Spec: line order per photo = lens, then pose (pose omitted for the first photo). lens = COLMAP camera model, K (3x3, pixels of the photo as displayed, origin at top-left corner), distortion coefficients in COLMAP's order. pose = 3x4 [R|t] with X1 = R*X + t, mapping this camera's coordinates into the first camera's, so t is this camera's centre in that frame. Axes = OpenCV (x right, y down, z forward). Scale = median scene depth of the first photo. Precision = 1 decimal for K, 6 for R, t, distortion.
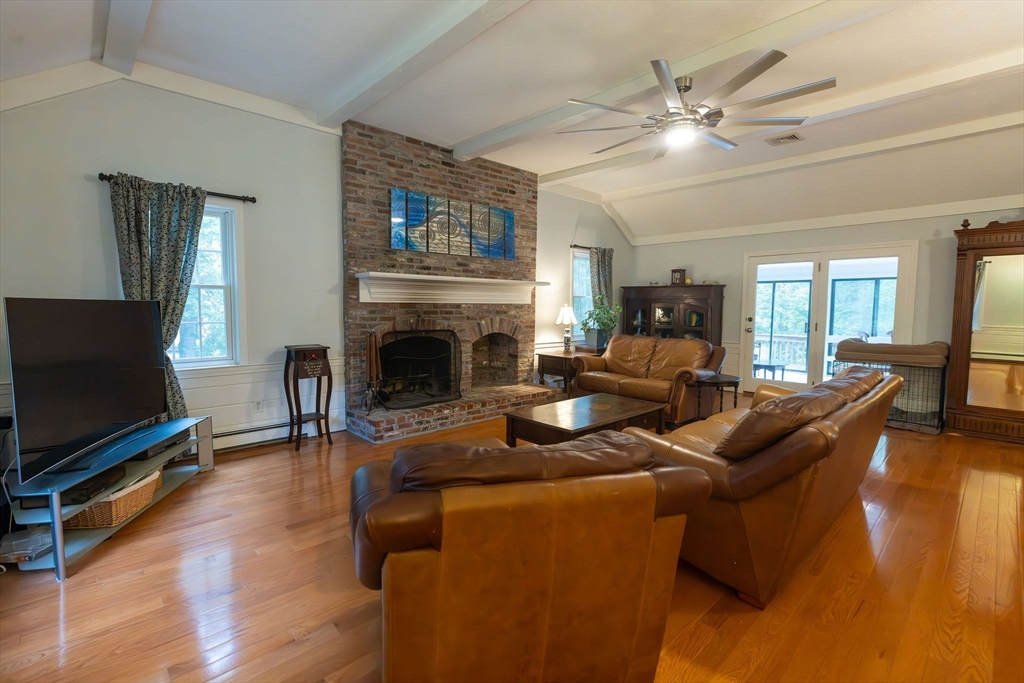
lens RADIAL K [[456.7, 0, 515.0], [0, 456.7, 336.9], [0, 0, 1]] dist [0.003955, -0.000366]
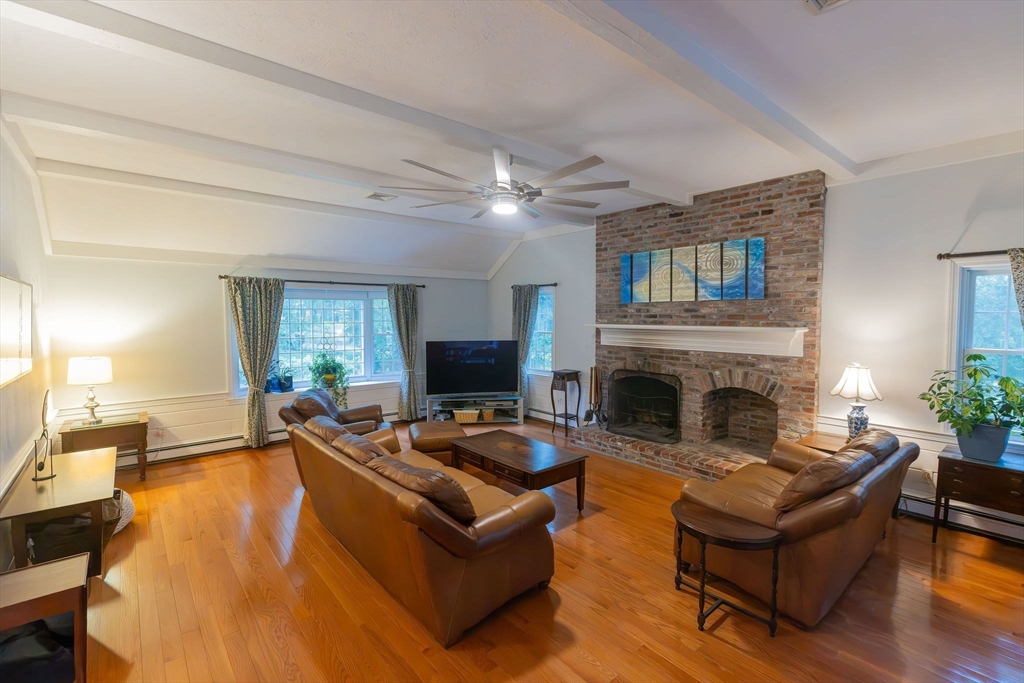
lens RADIAL K [[456.7, 0, 510.7], [0, 456.7, 339.6], [0, 0, 1]] dist [0.003955, -0.000366]
pose [[-0.053590, 0.044969, -0.997550, 0.873500], [-0.071604, 0.996241, 0.048757, -0.116340], [0.995992, 0.074041, -0.050168, 0.673290]]
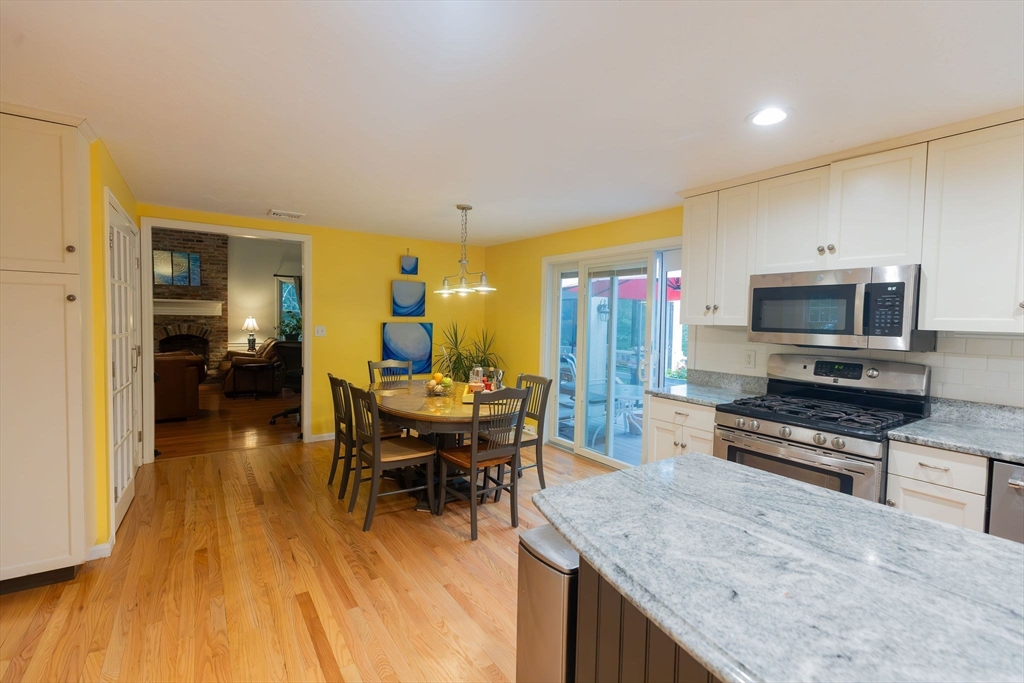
lens RADIAL K [[456.7, 0, 514.9], [0, 456.7, 336.5], [0, 0, 1]] dist [0.003955, -0.000366]
pose [[0.988313, 0.024364, -0.150479, 1.360796], [-0.028528, 0.999266, -0.025577, 0.005884], [0.149746, 0.029571, 0.988282, -0.350181]]
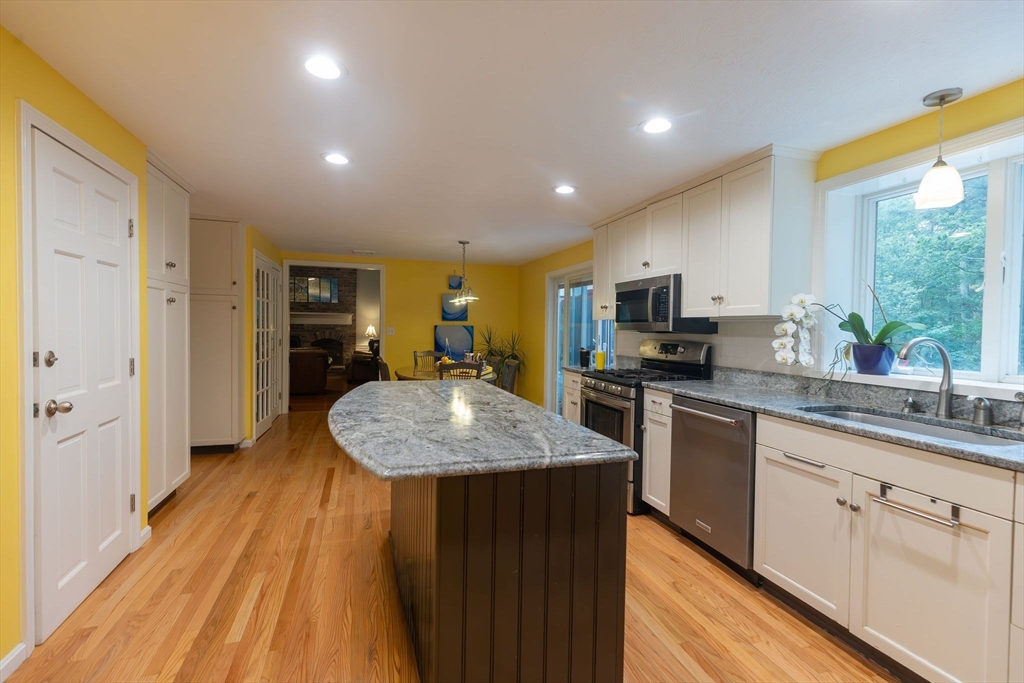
lens RADIAL K [[456.7, 0, 514.7], [0, 456.7, 338.3], [0, 0, 1]] dist [0.003955, -0.000366]
pose [[0.906077, 0.019940, -0.422644, 1.699534], [-0.040101, 0.998439, -0.038865, 0.038046], [0.421209, 0.052164, 0.905462, -0.527398]]
